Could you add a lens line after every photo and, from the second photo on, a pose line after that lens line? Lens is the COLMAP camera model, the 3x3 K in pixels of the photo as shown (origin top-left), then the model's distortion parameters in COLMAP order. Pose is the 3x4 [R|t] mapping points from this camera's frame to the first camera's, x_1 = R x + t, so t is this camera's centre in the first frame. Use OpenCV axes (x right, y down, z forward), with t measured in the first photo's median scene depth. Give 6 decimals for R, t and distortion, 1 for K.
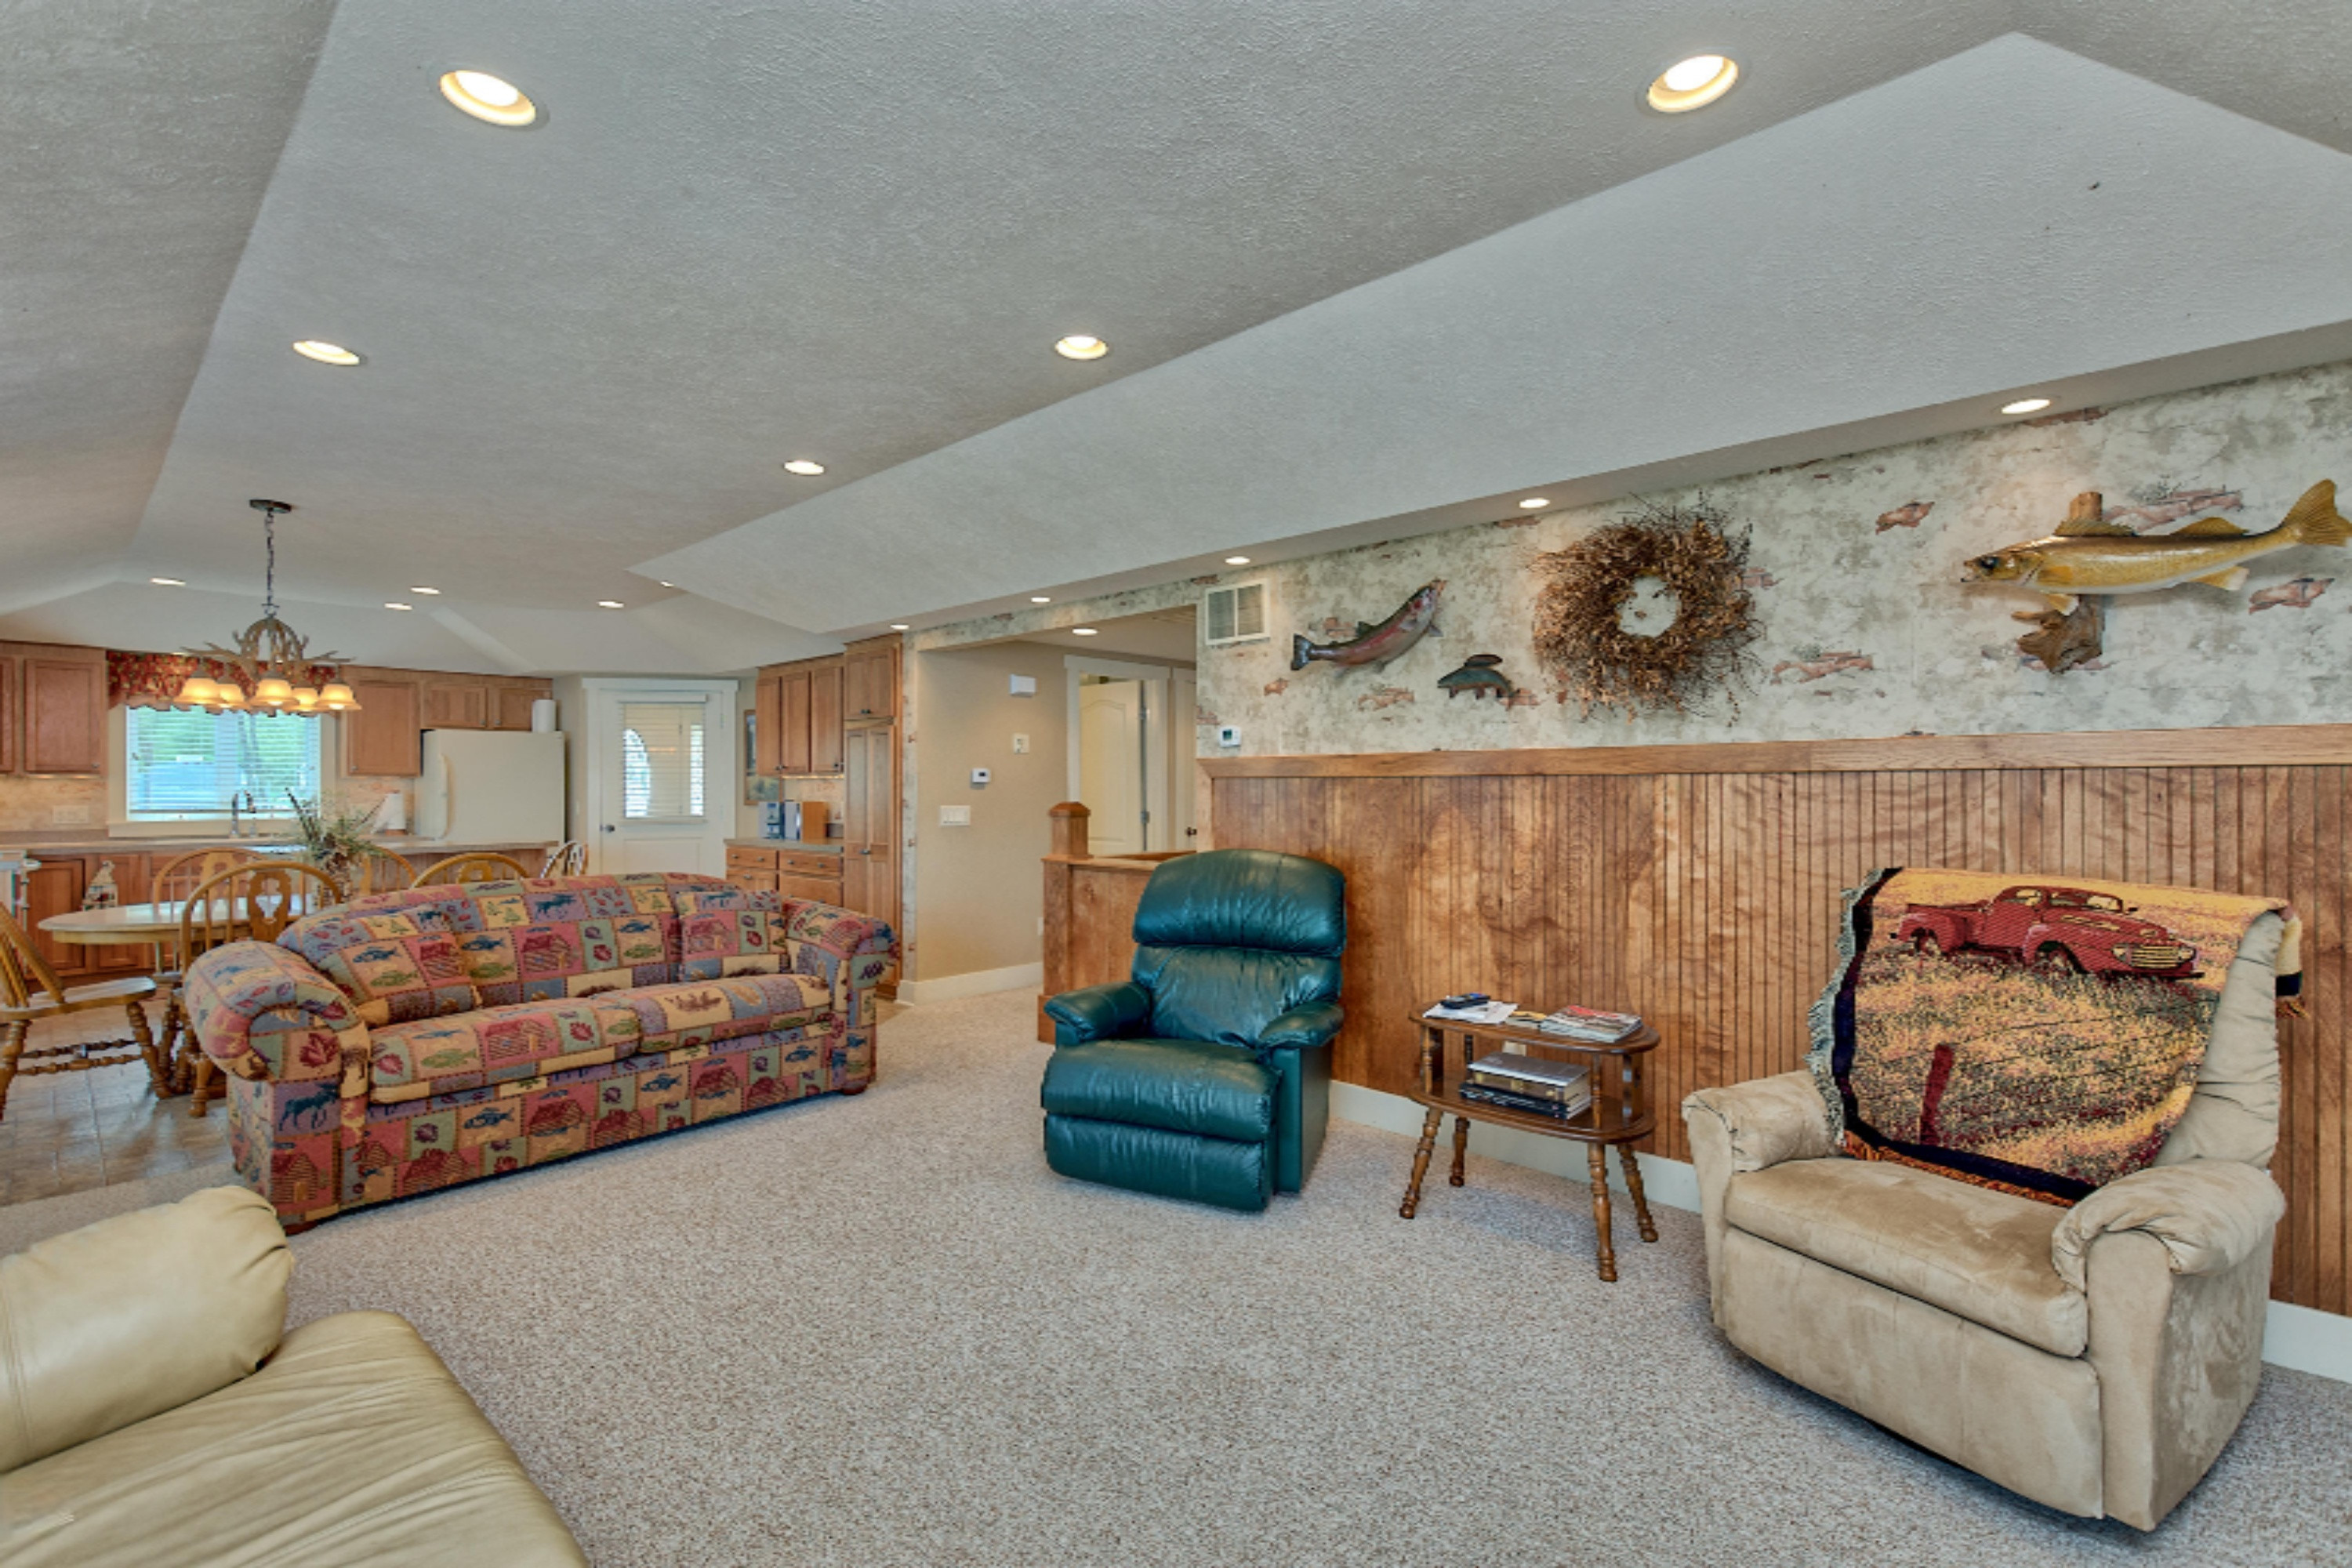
lens RADIAL K [[1018.8, 0, 1177.1], [0, 1018.8, 791.4], [0, 0, 1]] dist [0.006481, -0.001094]
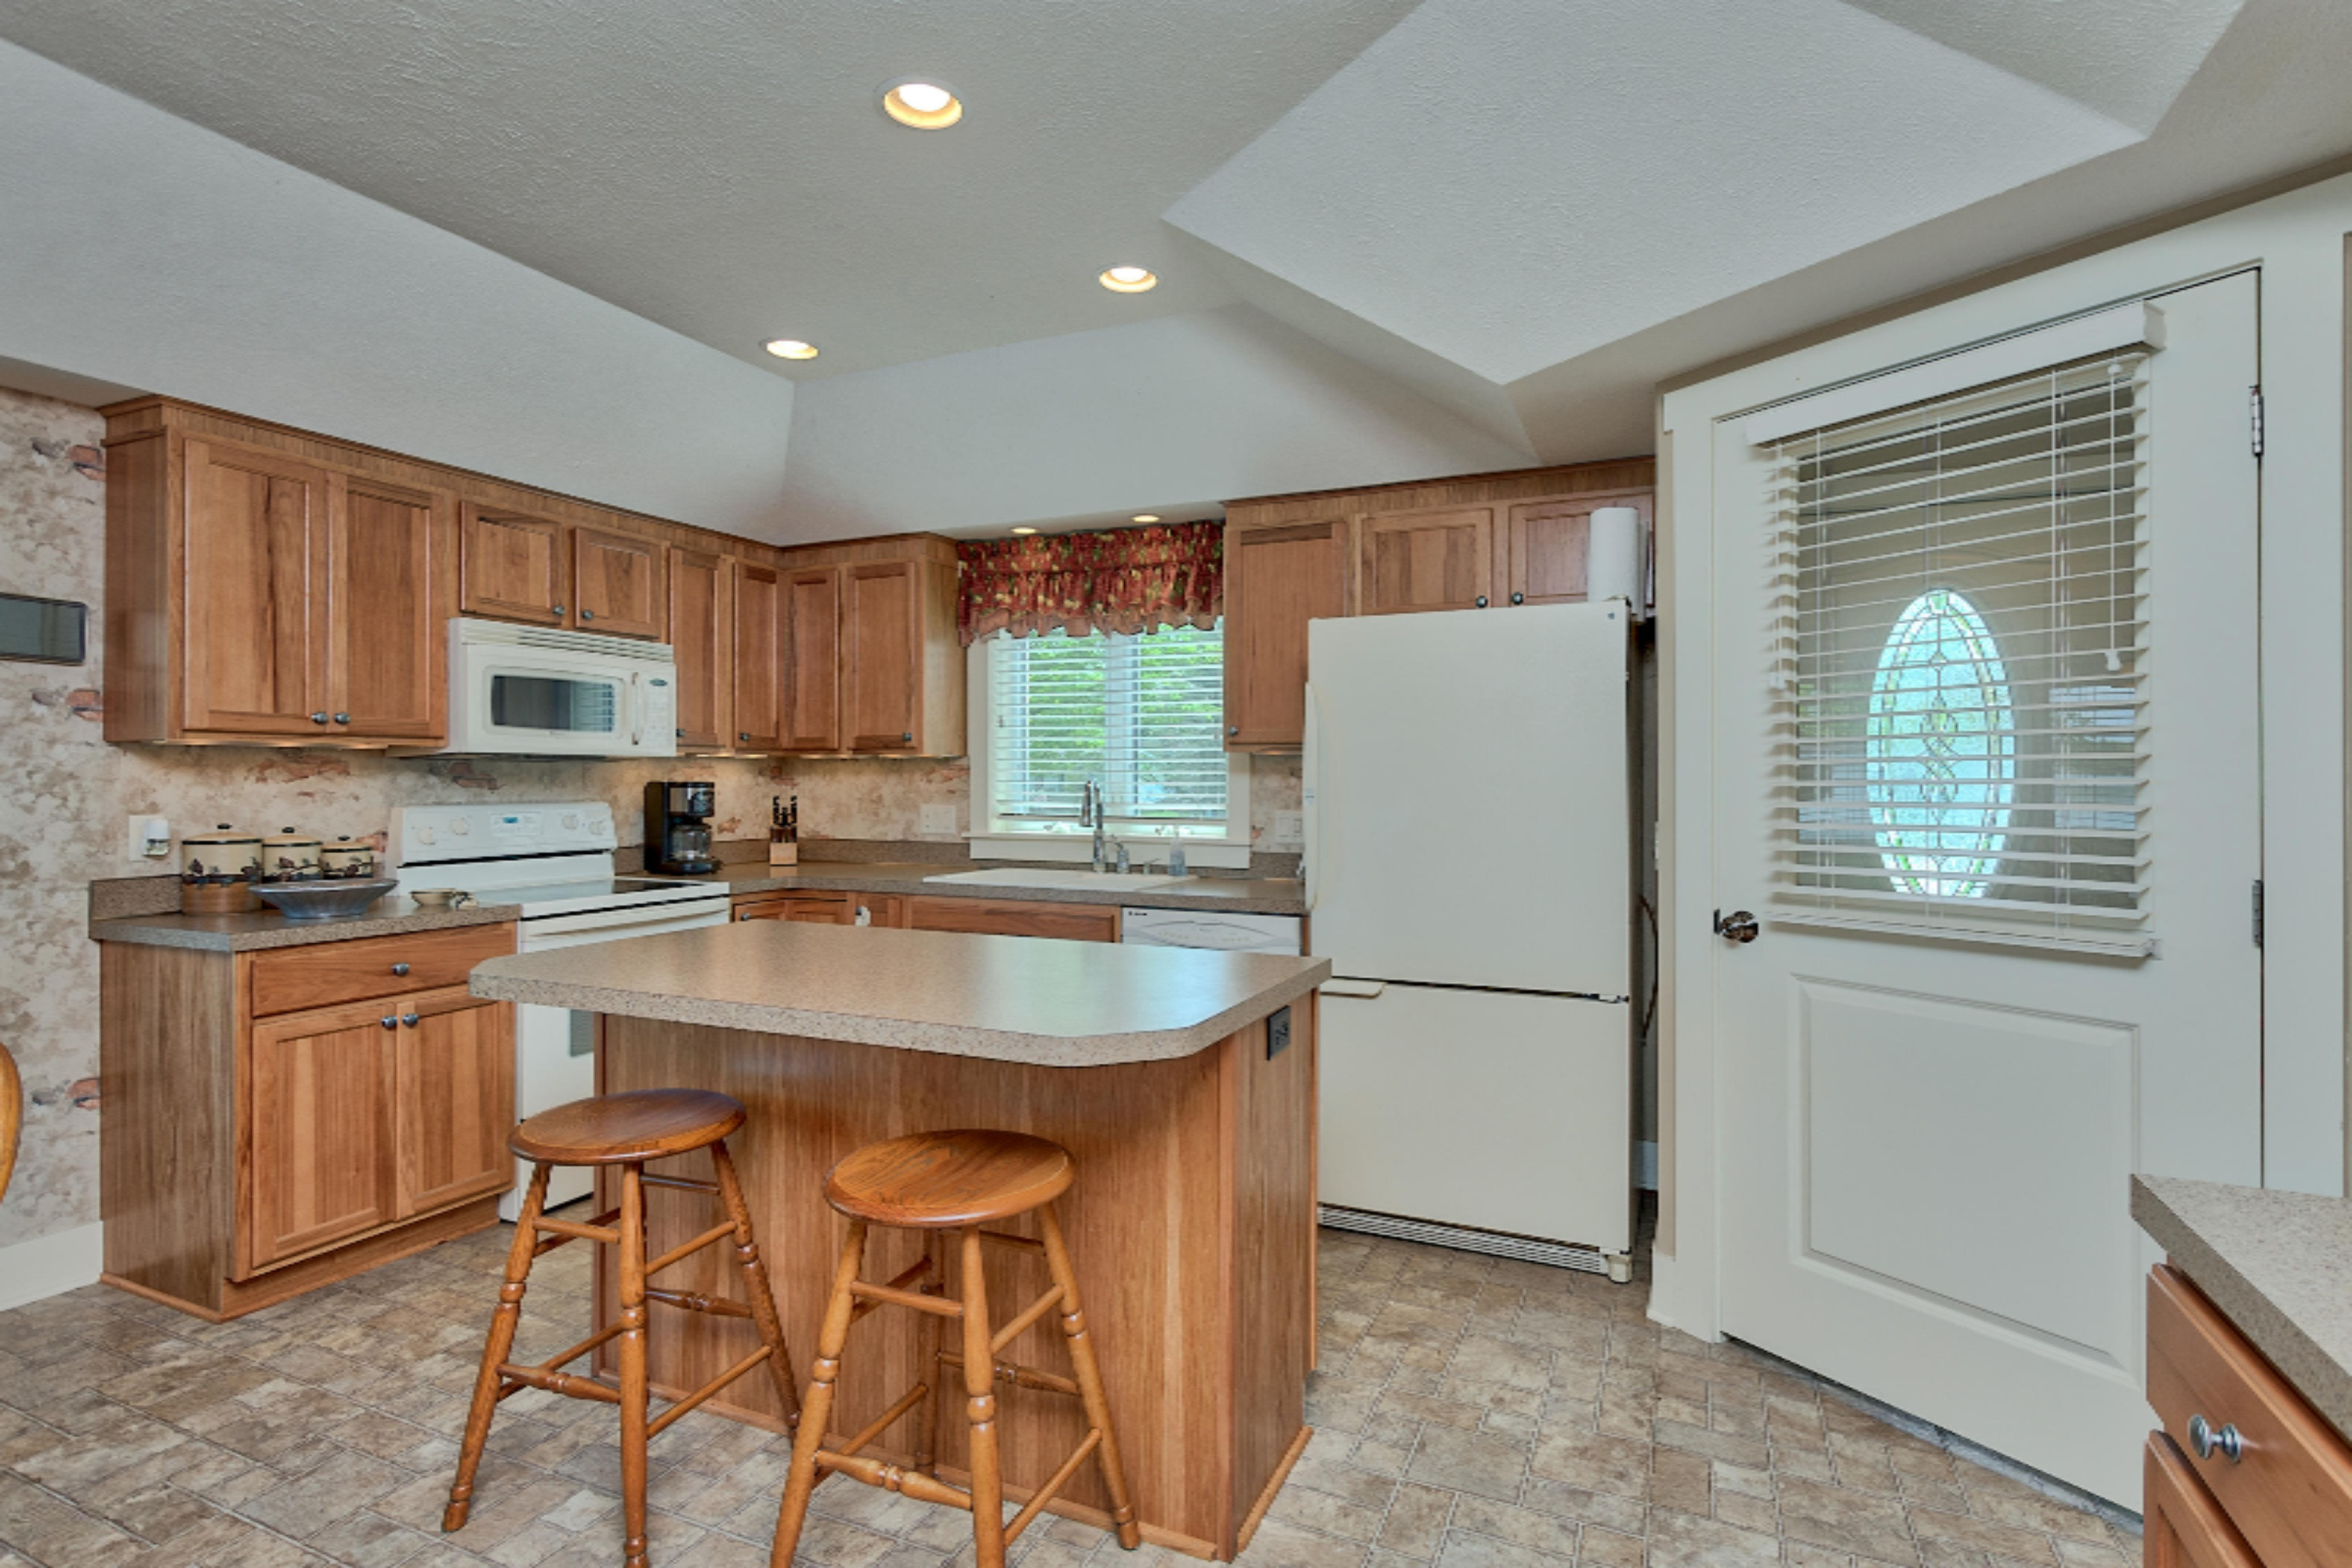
lens RADIAL K [[1159.7, 0, 1167.8], [0, 1159.7, 780.0], [0, 0, 1]] dist [0.031724, -0.001922]
pose [[0.307445, 0.005563, -0.951550, -0.587993], [-0.004331, 0.999981, 0.004447, -0.006612], [0.951556, 0.002754, 0.307463, 1.450963]]
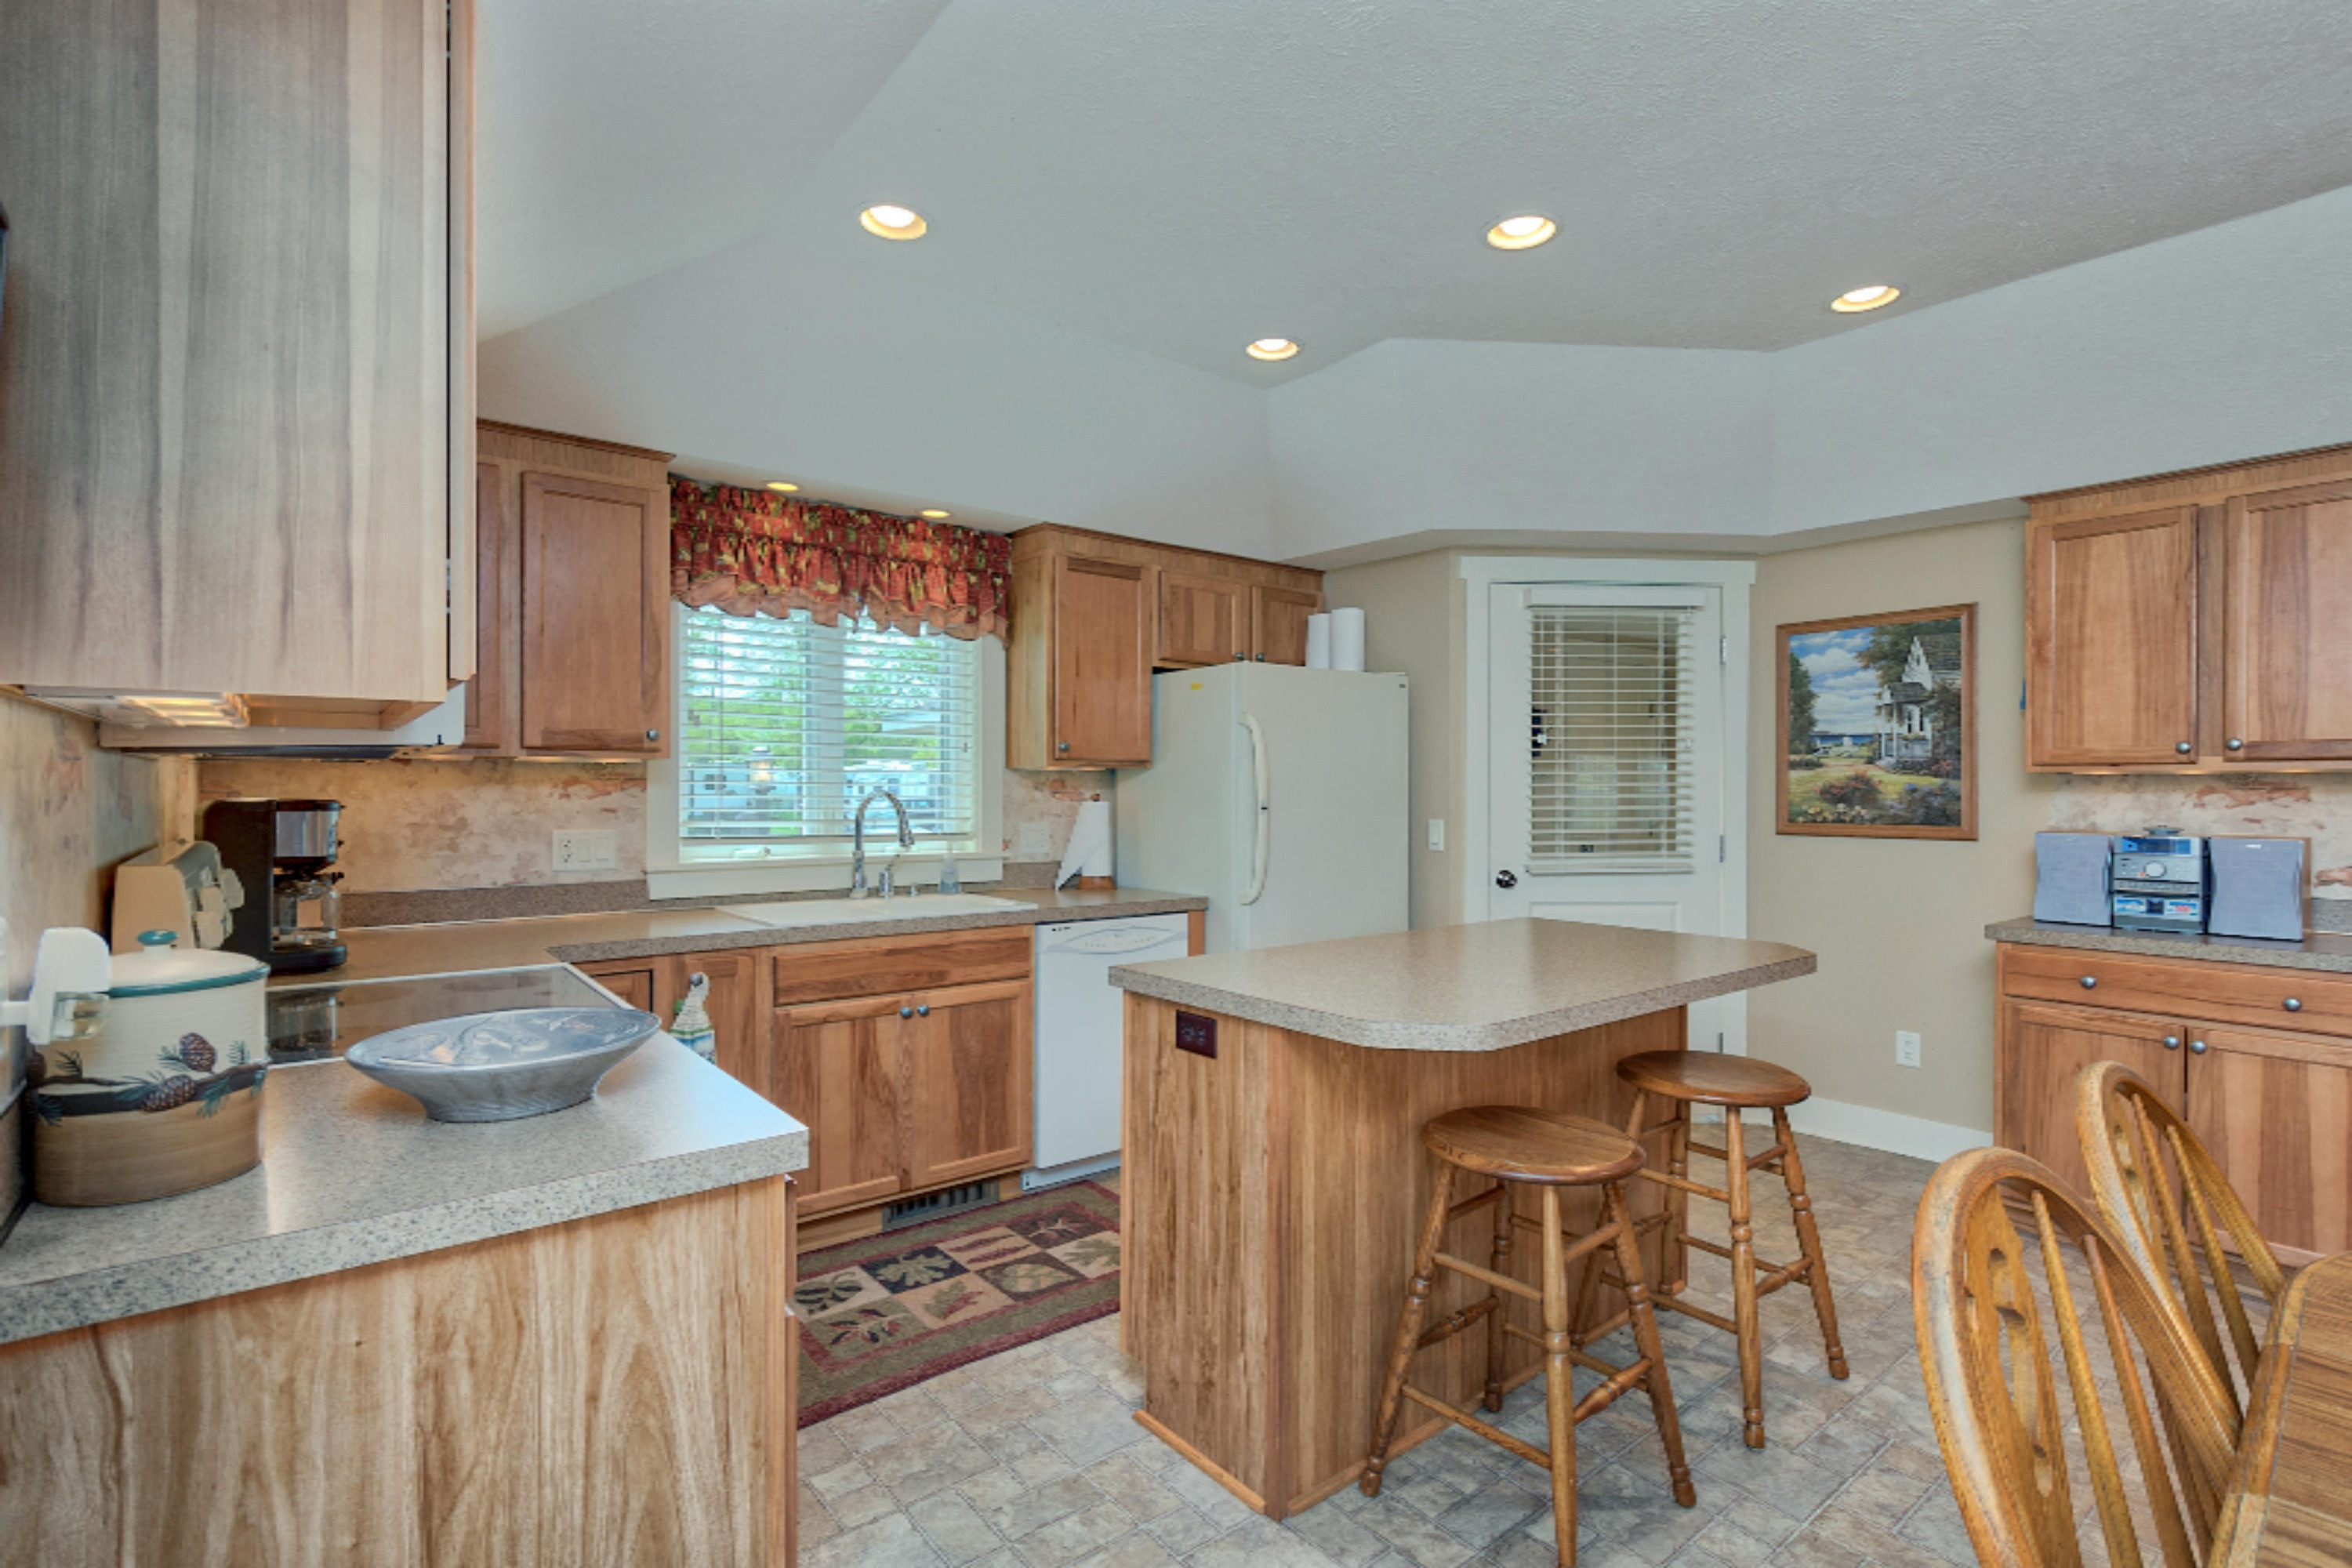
lens RADIAL K [[1087.6, 0, 1175.0], [0, 1087.6, 793.5], [0, 0, 1]] dist [-0.000130, -0.001185]
pose [[0.986679, 0.007448, -0.162508, -1.195502], [-0.007033, 0.999970, 0.003130, -0.006311], [0.162526, -0.001945, 0.986702, 0.924076]]
